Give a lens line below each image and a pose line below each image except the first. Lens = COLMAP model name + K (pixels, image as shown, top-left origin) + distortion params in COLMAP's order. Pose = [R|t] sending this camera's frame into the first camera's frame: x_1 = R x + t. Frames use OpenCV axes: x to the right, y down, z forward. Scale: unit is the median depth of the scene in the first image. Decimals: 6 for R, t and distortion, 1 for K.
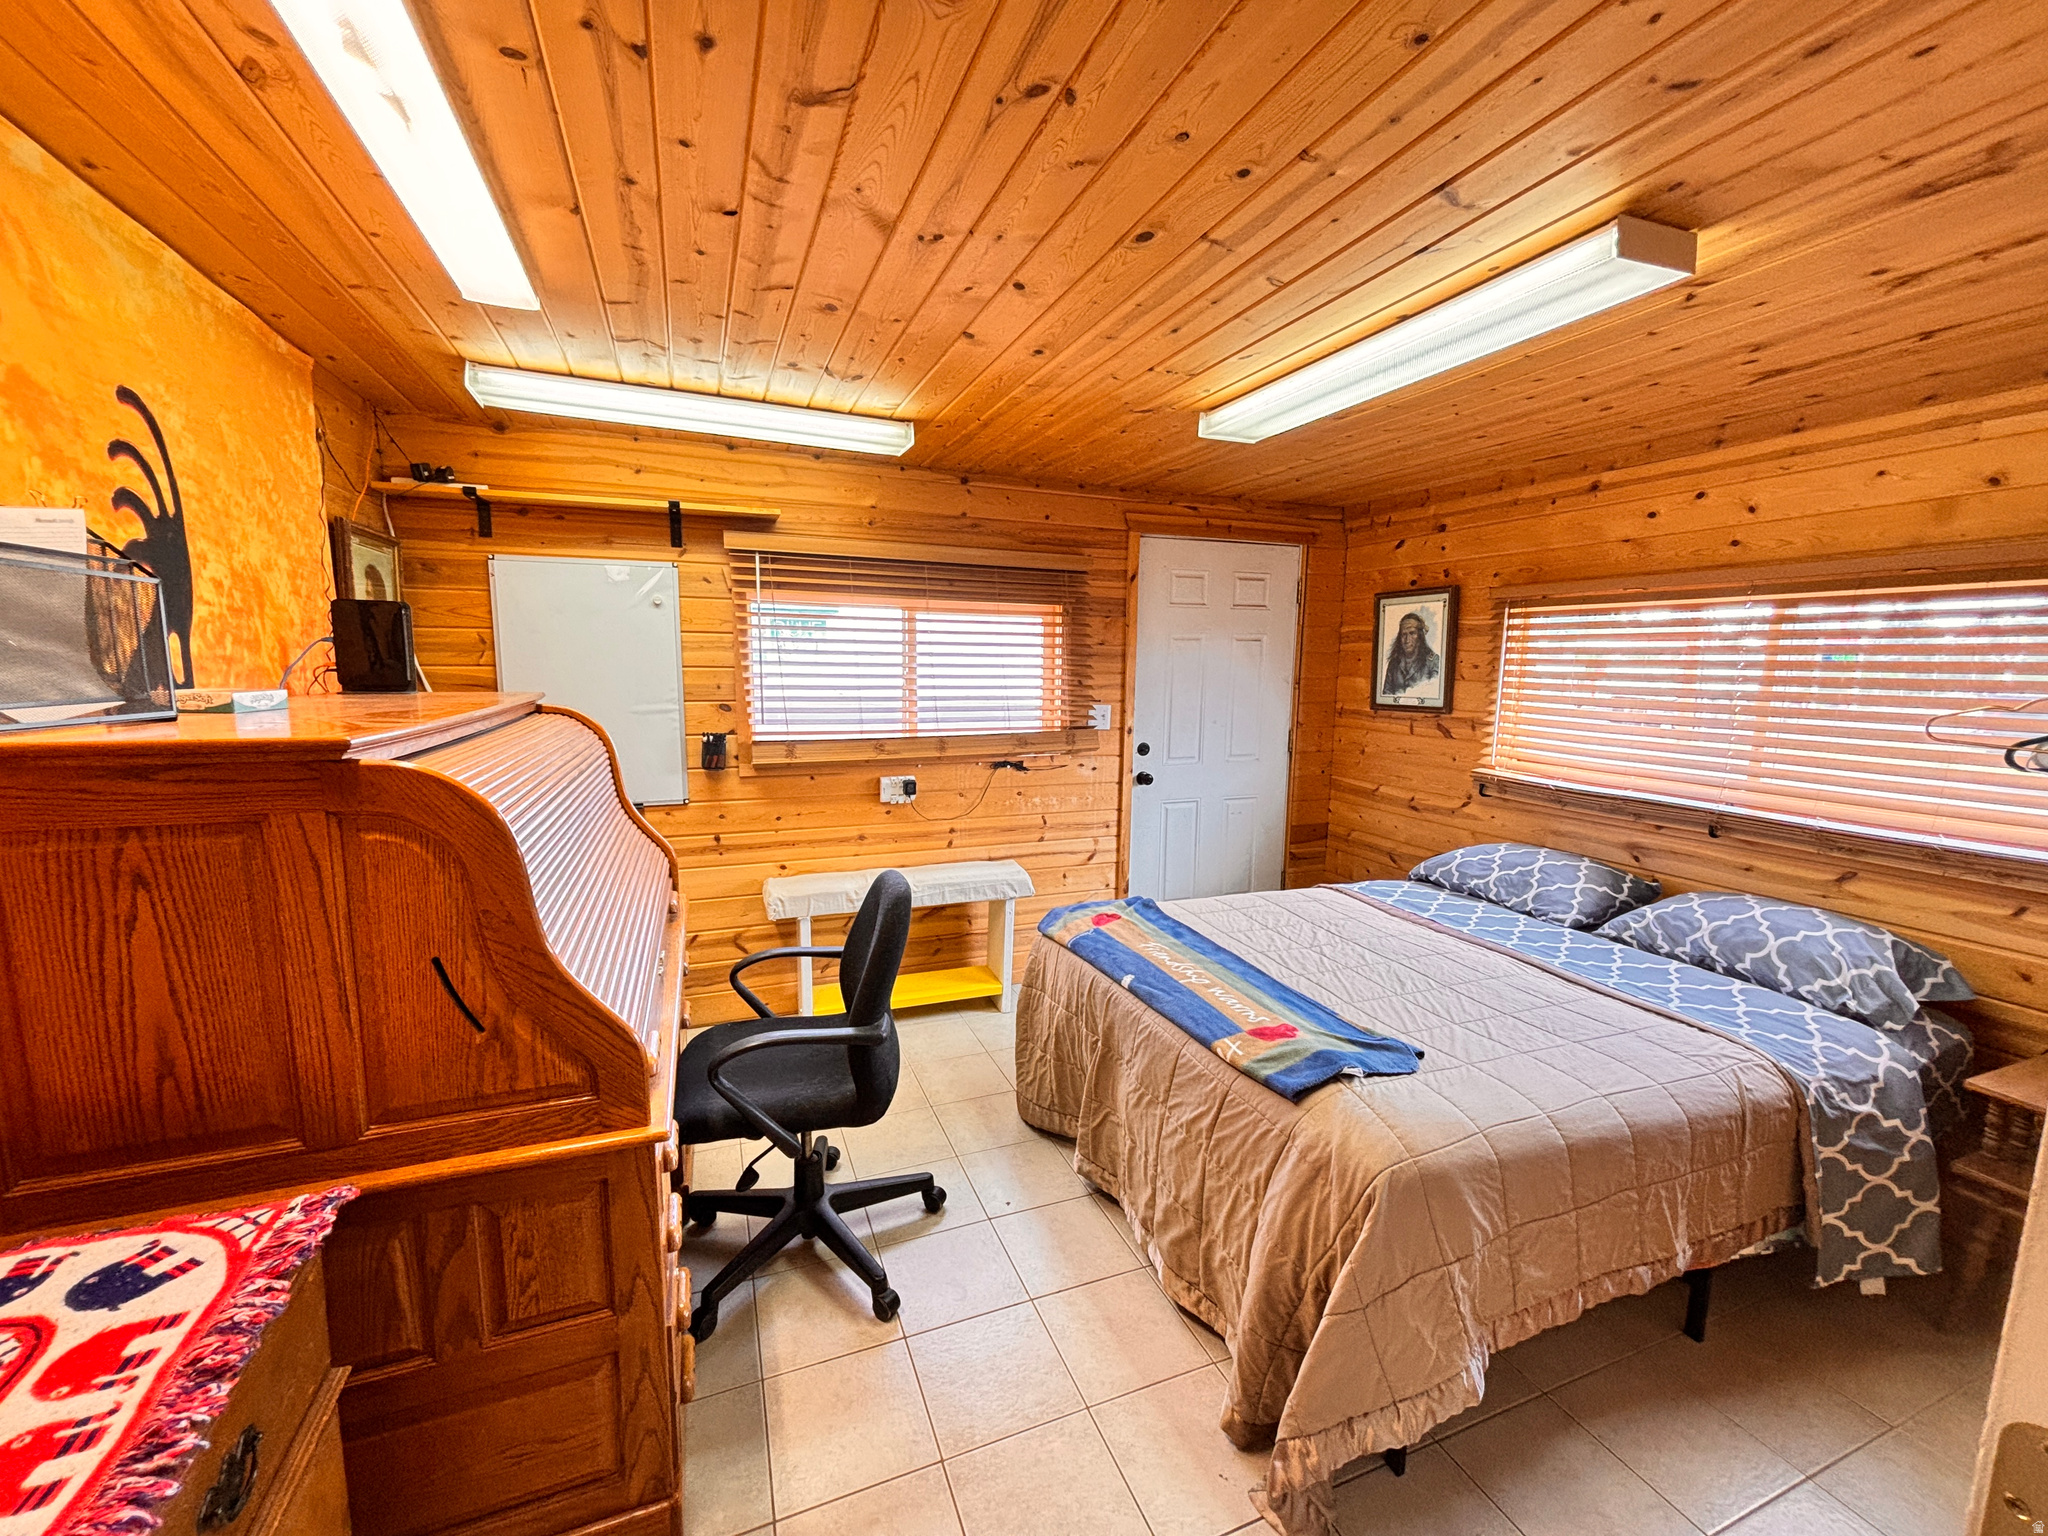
lens RADIAL K [[825.9, 0, 1028.8], [0, 825.9, 776.4], [0, 0, 1]] dist [-0.002296, 0.000044]
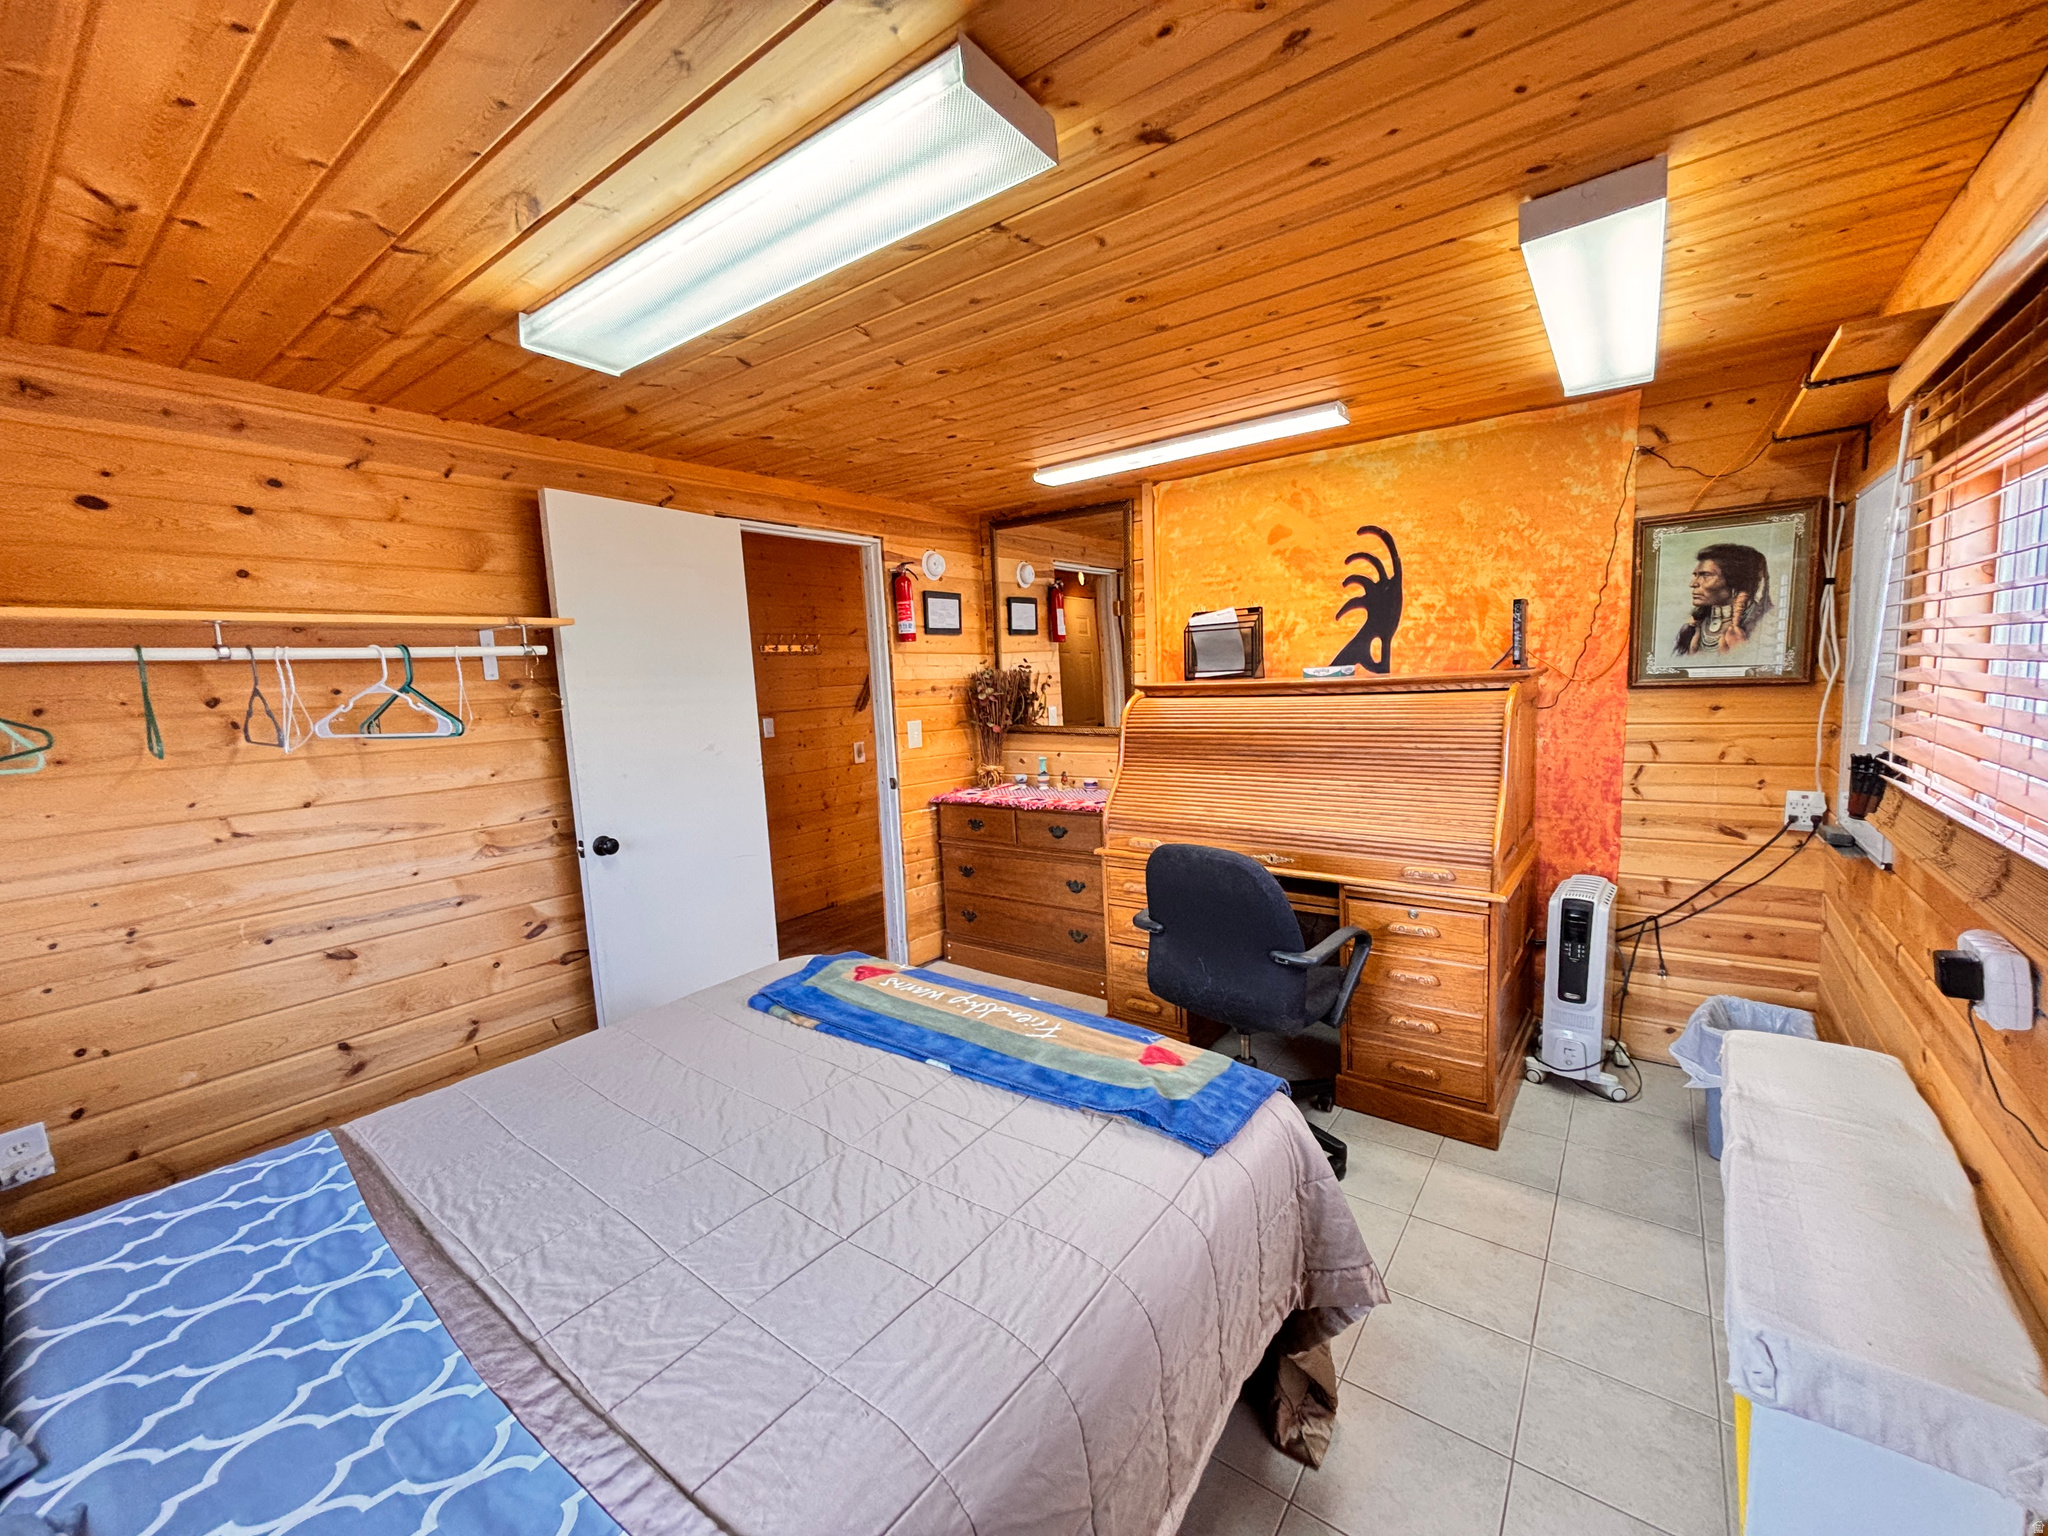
lens RADIAL K [[825.9, 0, 1028.8], [0, 825.9, 776.4], [0, 0, 1]] dist [-0.002296, 0.000044]
pose [[-0.852919, 0.090582, -0.514124, 0.716964], [-0.039213, 0.970933, 0.236119, -0.264968], [0.520568, 0.221550, -0.824575, 2.115086]]
